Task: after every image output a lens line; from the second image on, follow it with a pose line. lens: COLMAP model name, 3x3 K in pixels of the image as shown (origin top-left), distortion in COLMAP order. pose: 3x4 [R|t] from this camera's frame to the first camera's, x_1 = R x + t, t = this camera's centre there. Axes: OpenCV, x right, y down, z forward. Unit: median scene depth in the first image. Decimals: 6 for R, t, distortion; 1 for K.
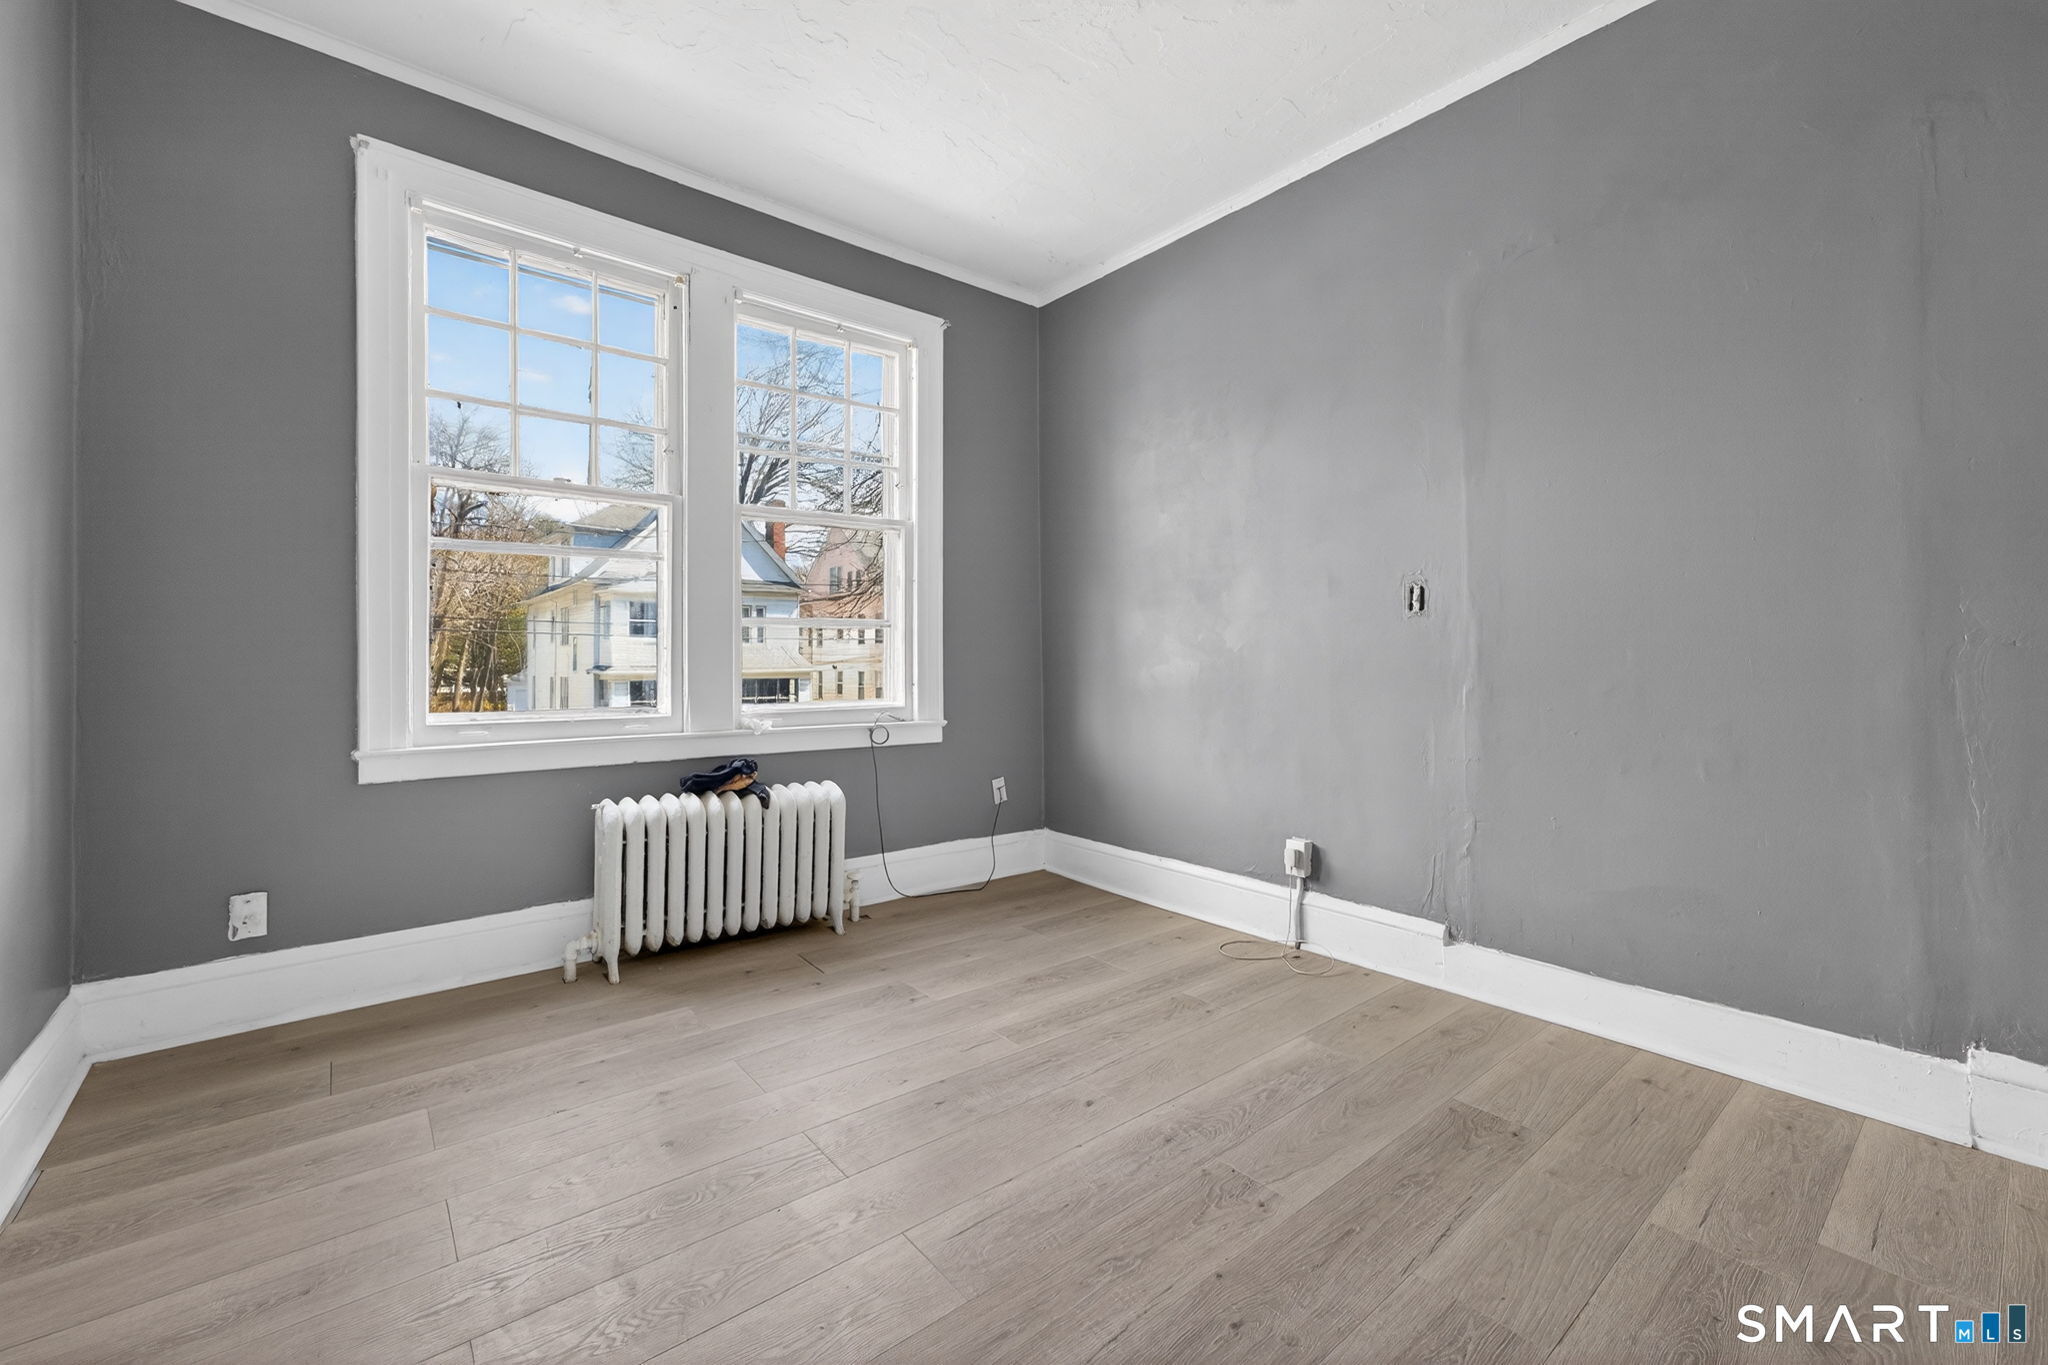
lens RADIAL K [[855.2, 0, 1061.0], [0, 855.2, 648.0], [0, 0, 1]] dist [-0.000415, 0.008232]
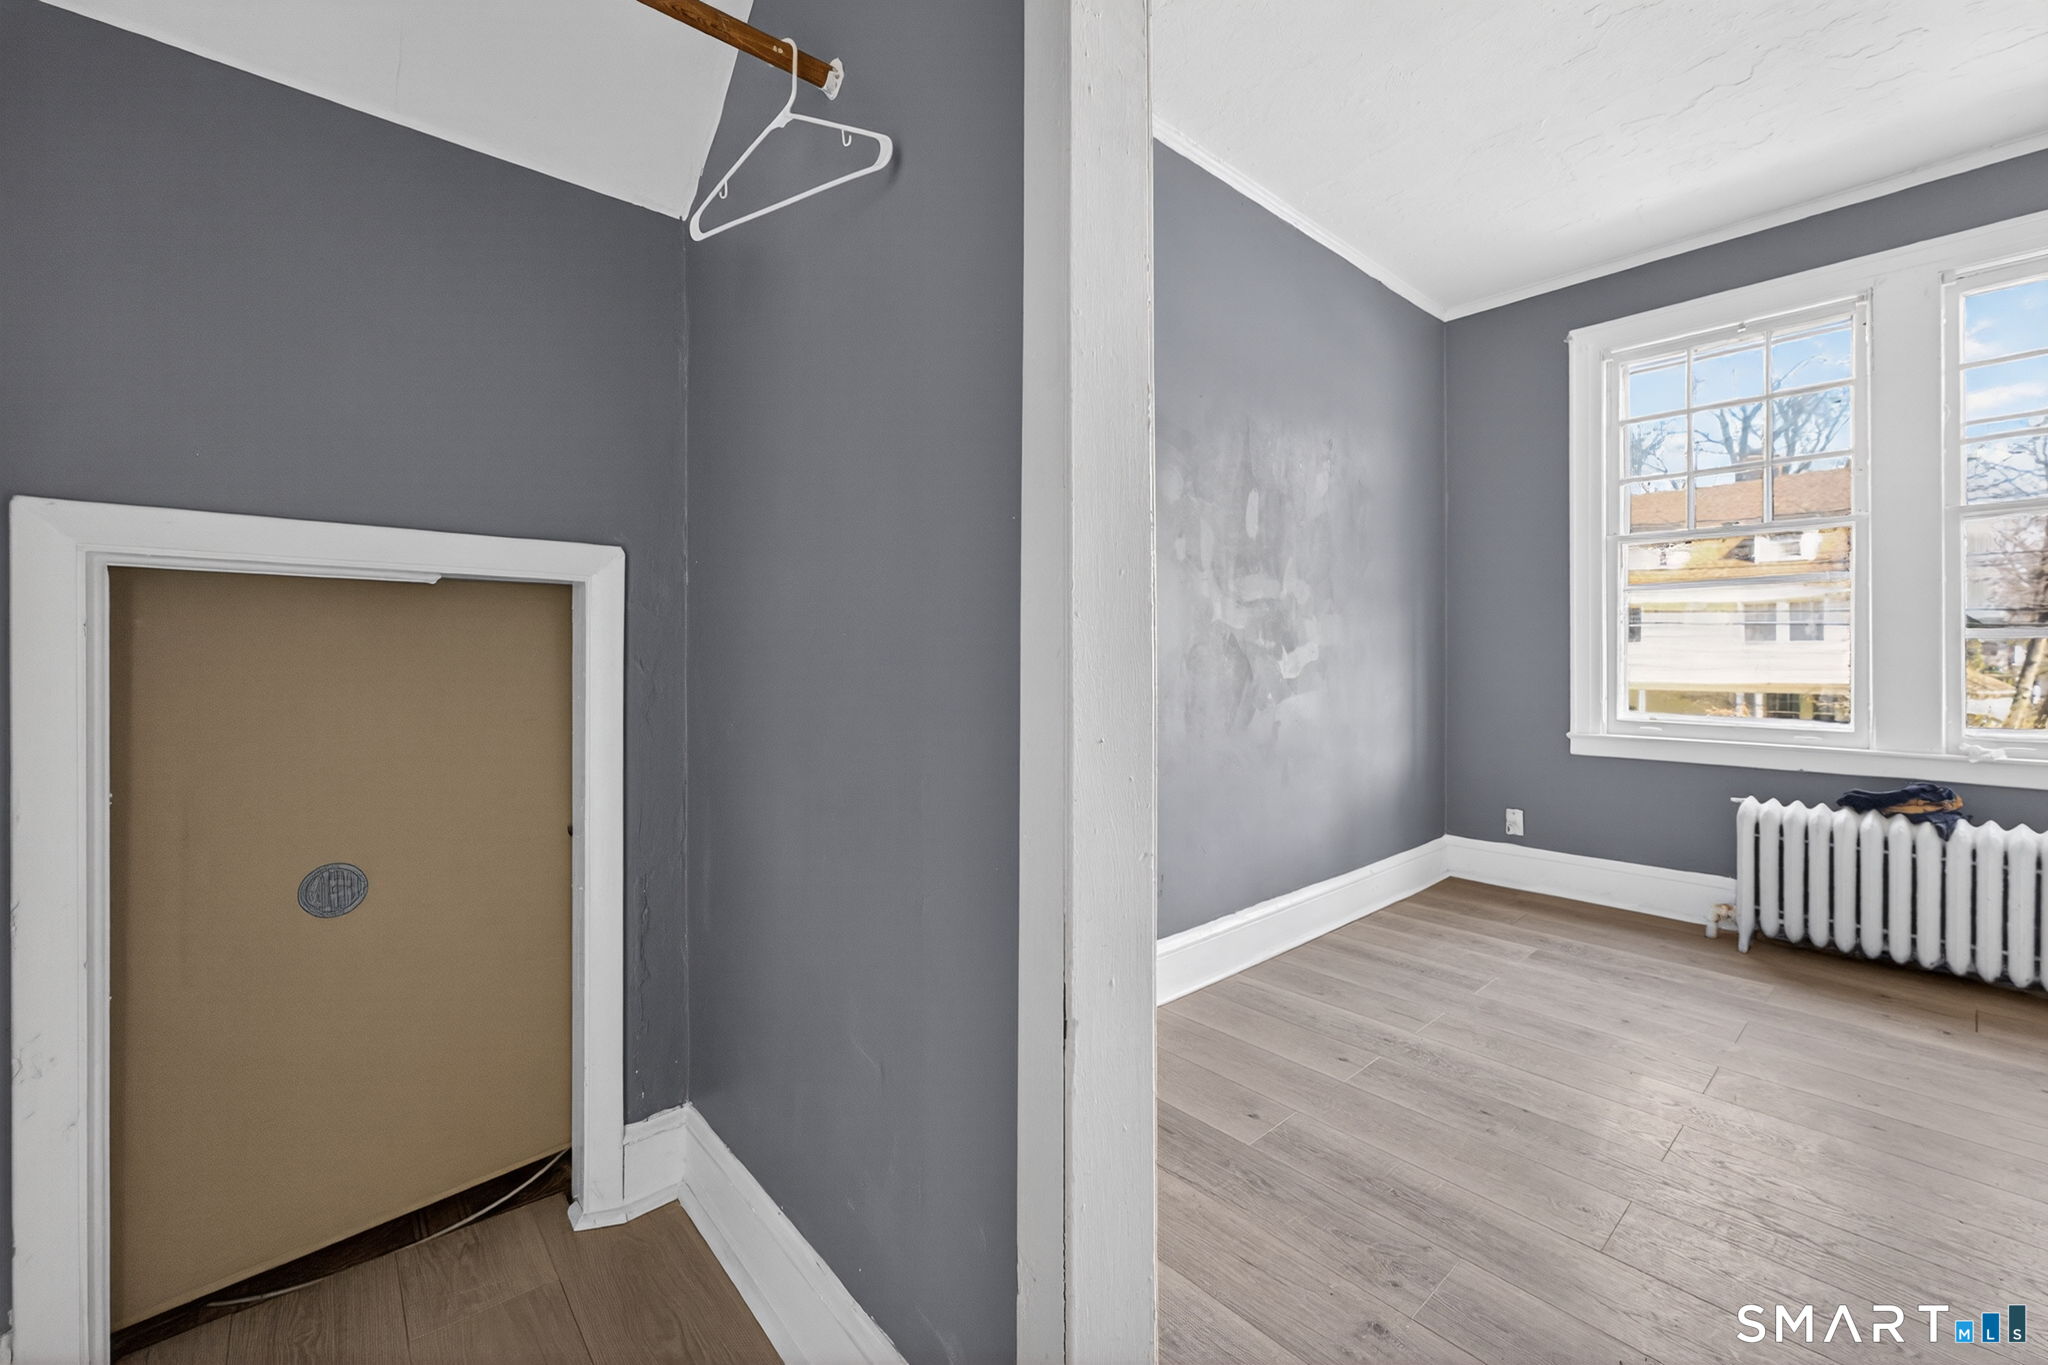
lens RADIAL K [[837.6, 0, 1029.1], [0, 837.6, 637.1], [0, 0, 1]] dist [-0.019206, 0.010838]
pose [[0.024468, -0.031346, -0.999209, 0.624382], [0.002391, 0.999507, -0.031297, -0.005547], [0.999698, -0.001623, 0.024531, -0.001926]]
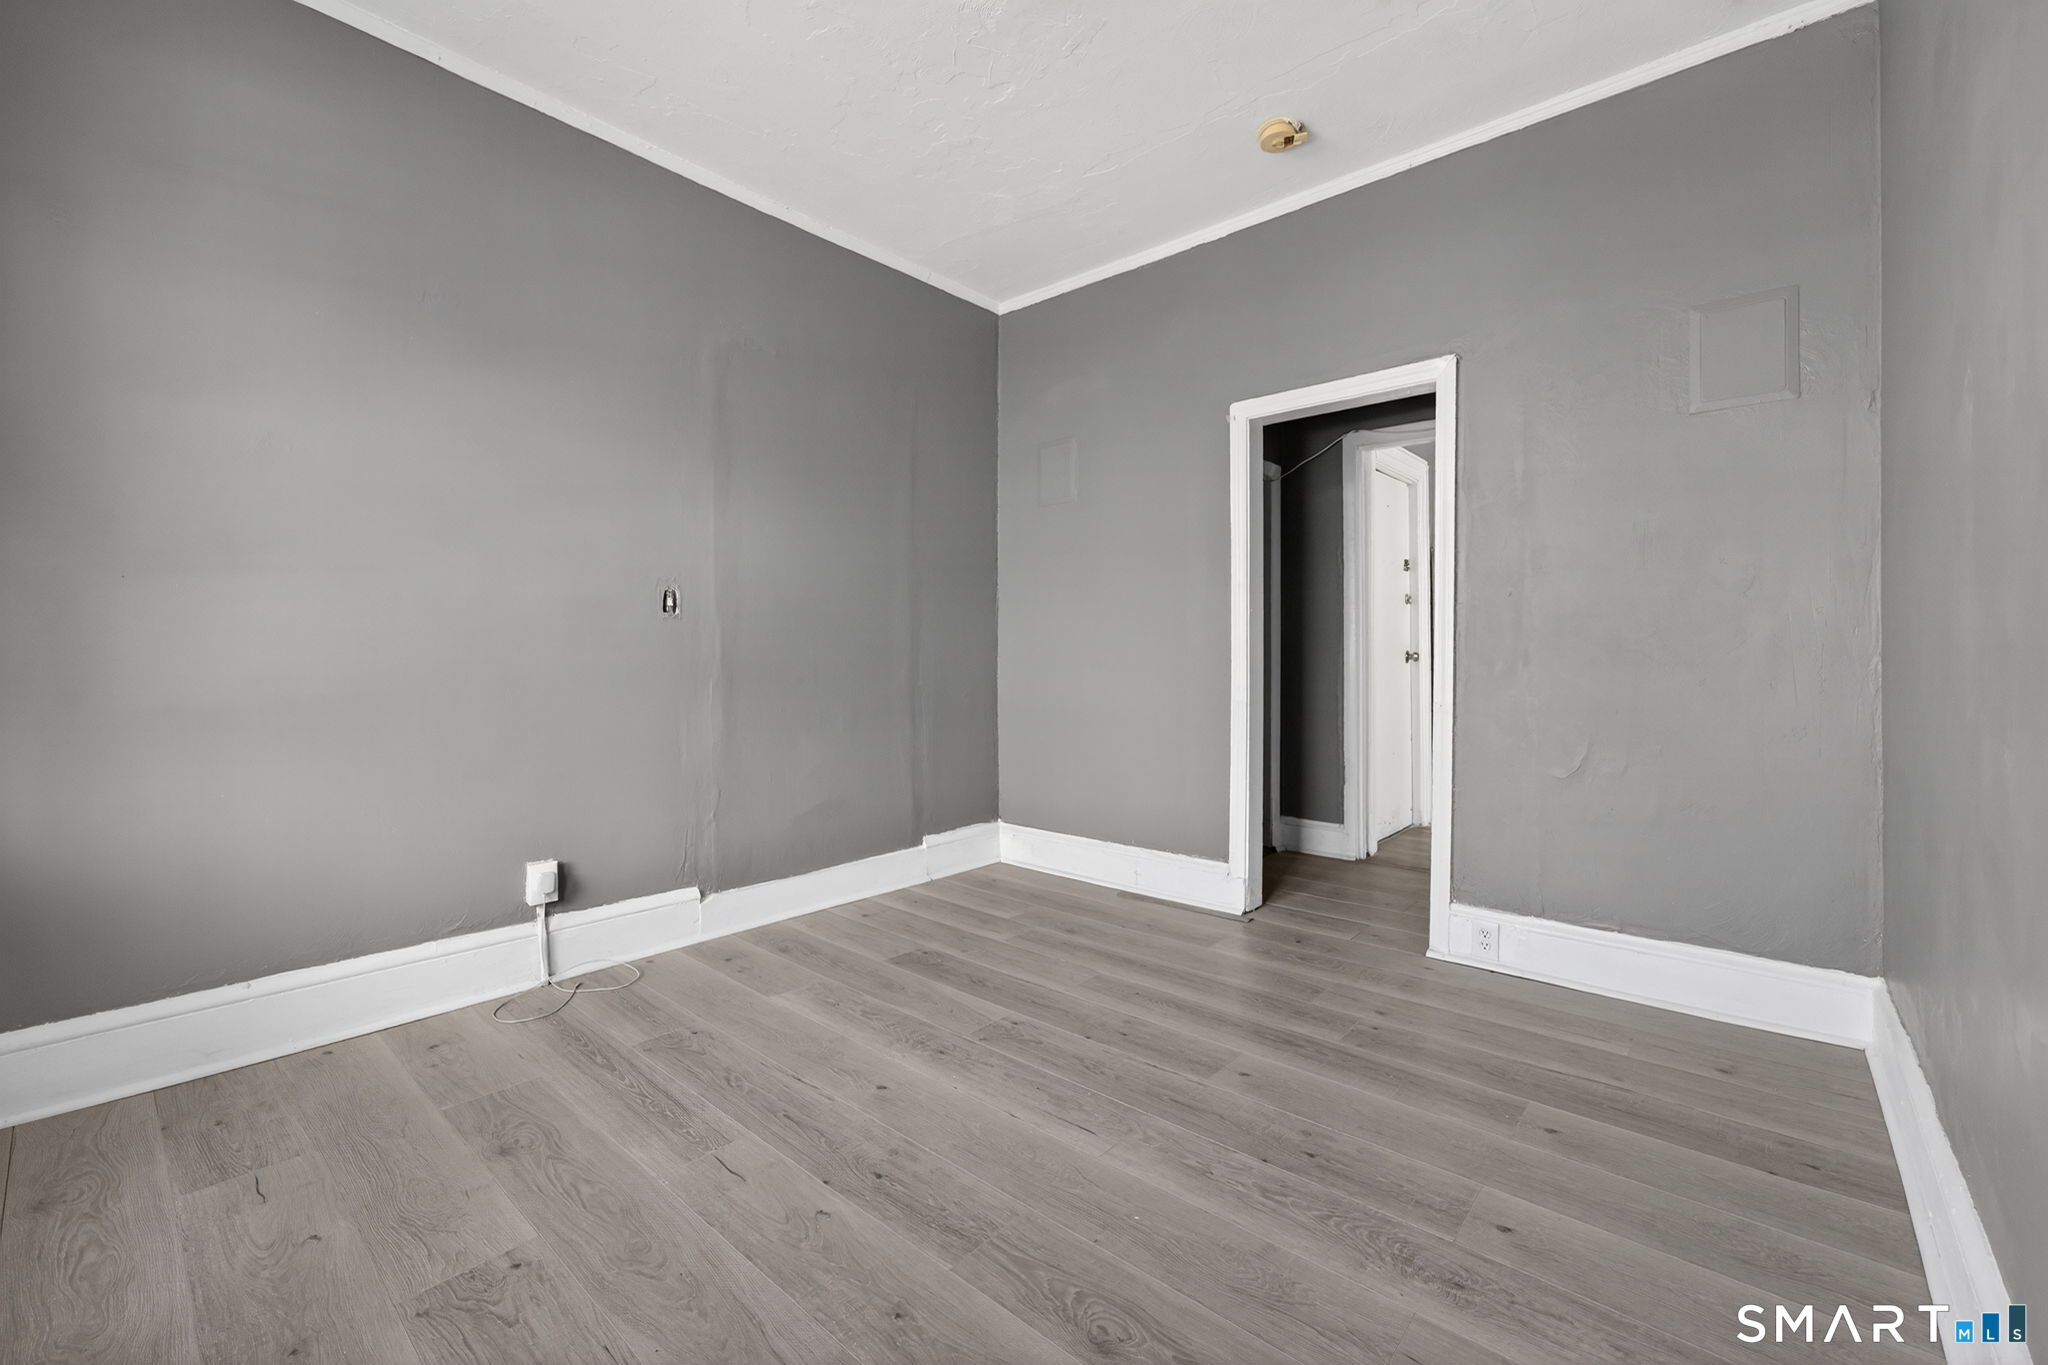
lens RADIAL K [[837.6, 0, 1029.1], [0, 837.6, 637.1], [0, 0, 1]] dist [-0.019206, 0.010838]
pose [[-0.141169, 0.026482, 0.989631, -0.763365], [-0.011495, 0.999531, -0.028386, 0.014230], [-0.989919, -0.015383, -0.140799, 0.747639]]
